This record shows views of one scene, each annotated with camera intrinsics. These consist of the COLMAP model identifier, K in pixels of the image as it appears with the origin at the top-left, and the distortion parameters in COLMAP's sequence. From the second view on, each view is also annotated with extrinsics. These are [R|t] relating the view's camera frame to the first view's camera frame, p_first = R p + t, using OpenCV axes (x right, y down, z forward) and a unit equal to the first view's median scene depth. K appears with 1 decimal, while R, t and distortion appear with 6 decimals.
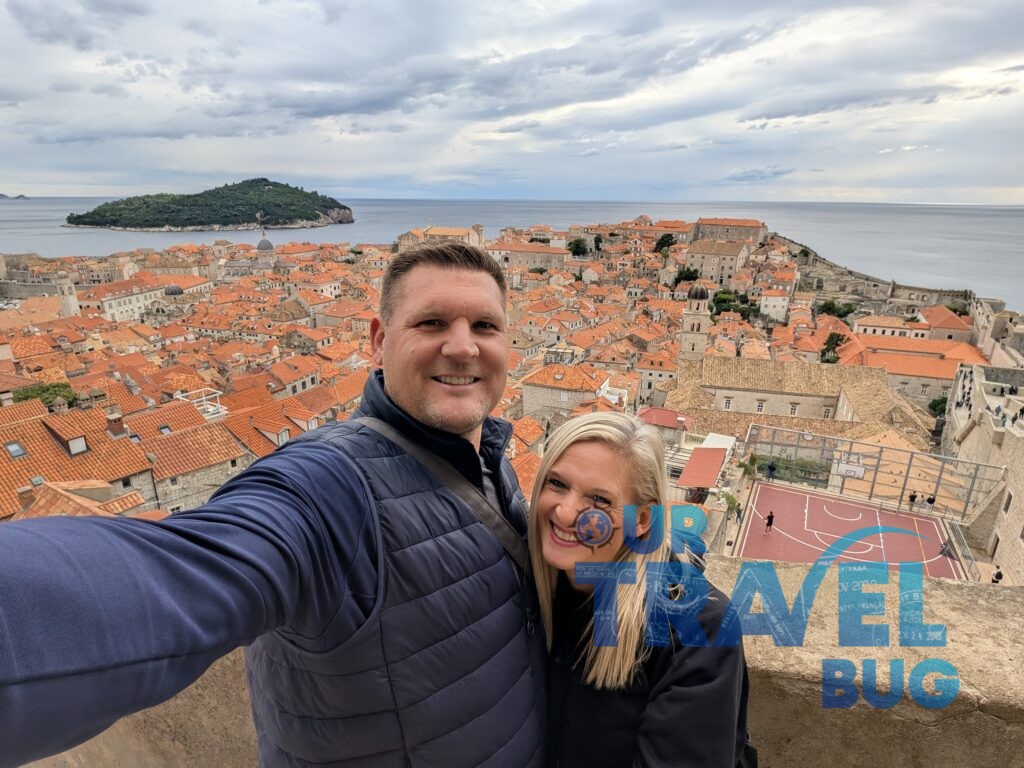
lens RADIAL K [[560.9, 0, 511.2], [0, 560.9, 383.1], [0, 0, 1]] dist [-0.000590, 0.000383]
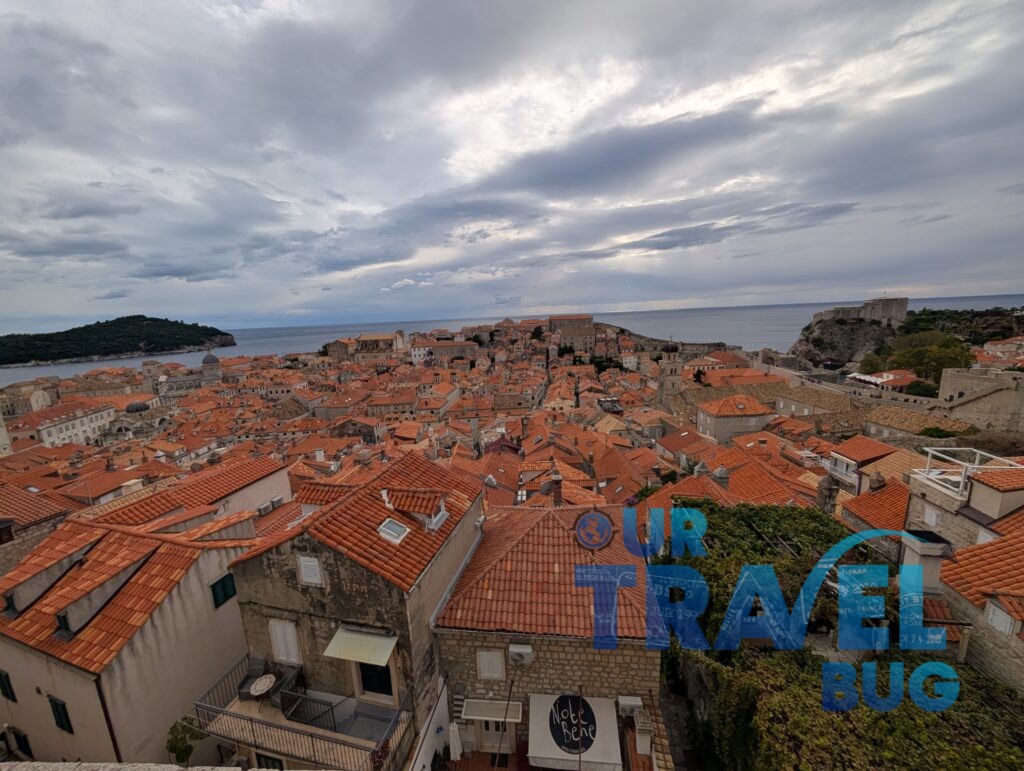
lens RADIAL K [[370.4, 0, 512.0], [0, 370.4, 381.2], [0, 0, 1]] dist [-0.001097, -0.000167]
pose [[0.915624, -0.117110, 0.384600, -0.180560], [0.173552, 0.978044, -0.115366, -0.015793], [-0.362645, 0.172381, 0.915846, 0.119858]]
